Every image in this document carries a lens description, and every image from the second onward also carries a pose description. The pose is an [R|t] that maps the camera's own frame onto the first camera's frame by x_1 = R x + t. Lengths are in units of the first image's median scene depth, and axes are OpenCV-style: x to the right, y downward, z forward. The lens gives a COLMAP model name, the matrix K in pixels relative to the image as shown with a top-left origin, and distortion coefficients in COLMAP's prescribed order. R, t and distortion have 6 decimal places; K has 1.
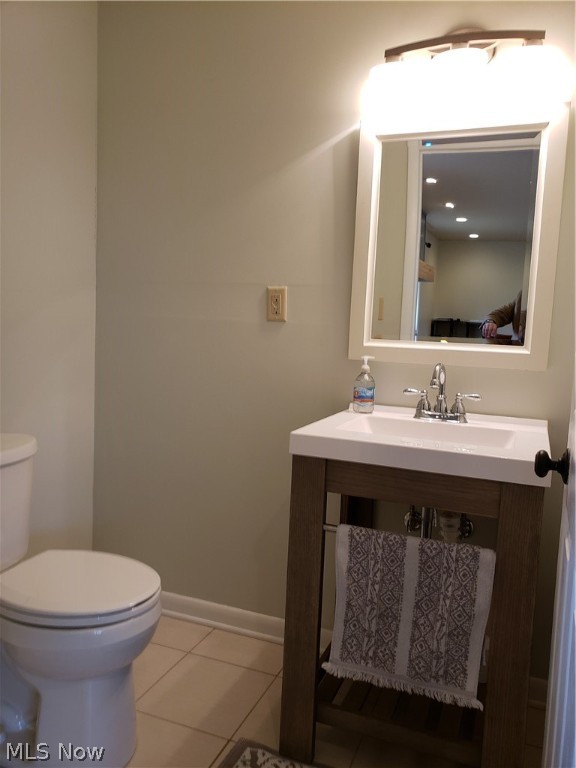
lens RADIAL K [[598.9, 0, 288.5], [0, 598.9, 384.0], [0, 0, 1]] dist [0.001597, 0.000221]
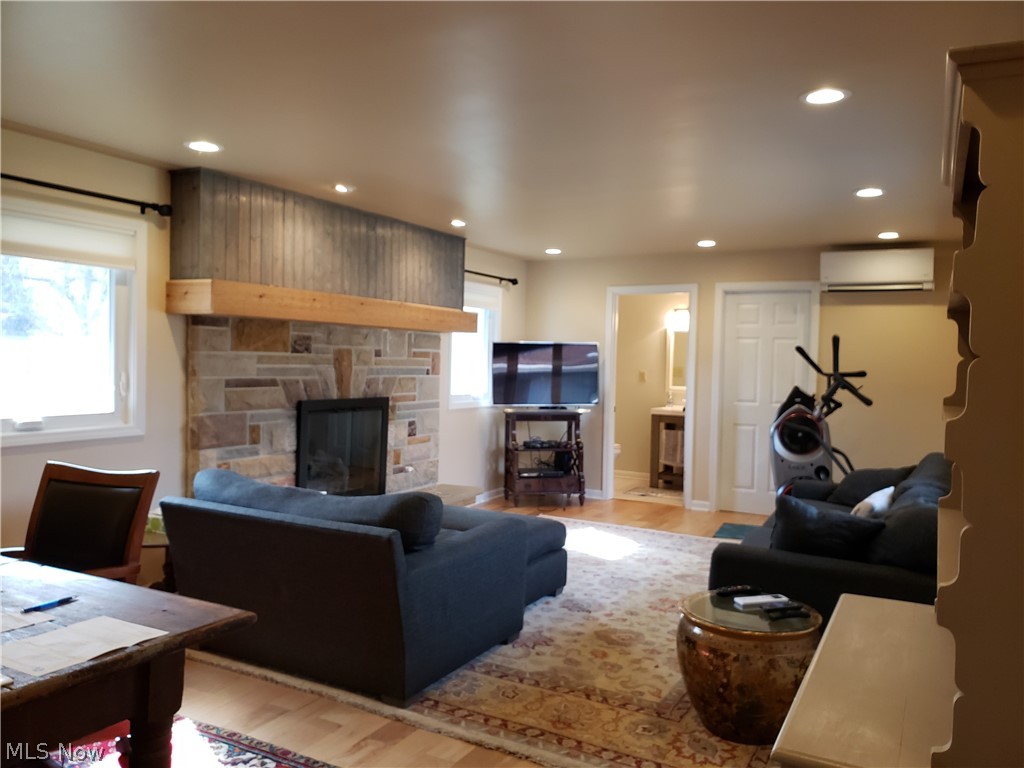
lens RADIAL K [[798.6, 0, 512.3], [0, 798.6, 383.6], [0, 0, 1]] dist [0.001597, 0.000221]
pose [[0.994141, -0.019882, -0.106247, -0.384750], [0.013878, 0.998280, -0.056953, 0.212306], [0.107197, 0.055145, 0.992707, -4.909363]]
